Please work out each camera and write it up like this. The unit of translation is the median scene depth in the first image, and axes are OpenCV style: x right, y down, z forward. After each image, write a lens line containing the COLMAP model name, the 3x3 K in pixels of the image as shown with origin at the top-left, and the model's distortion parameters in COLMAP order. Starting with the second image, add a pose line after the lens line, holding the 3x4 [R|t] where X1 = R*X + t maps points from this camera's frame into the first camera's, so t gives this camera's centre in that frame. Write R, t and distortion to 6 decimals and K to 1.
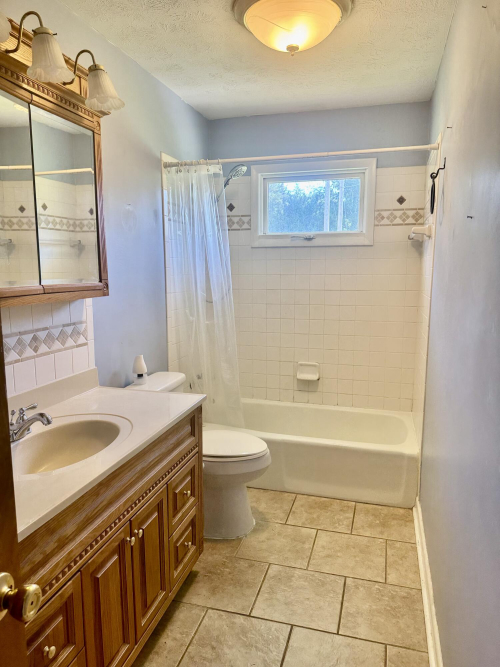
lens RADIAL K [[466.9, 0, 247.3], [0, 466.9, 333.8], [0, 0, 1]] dist [0.069159, -0.083077]
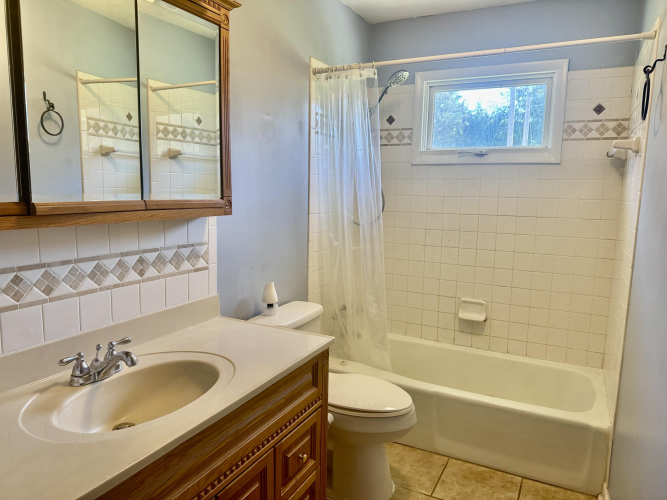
lens RADIAL K [[466.9, 0, 333.7], [0, 466.9, 248.0], [0, 0, 1]] dist [0.069159, -0.083077]
pose [[0.982233, 0.045693, -0.182020, 0.041248], [-0.048524, 0.998760, -0.011125, -0.014309], [0.181286, 0.019760, 0.983232, 0.135842]]
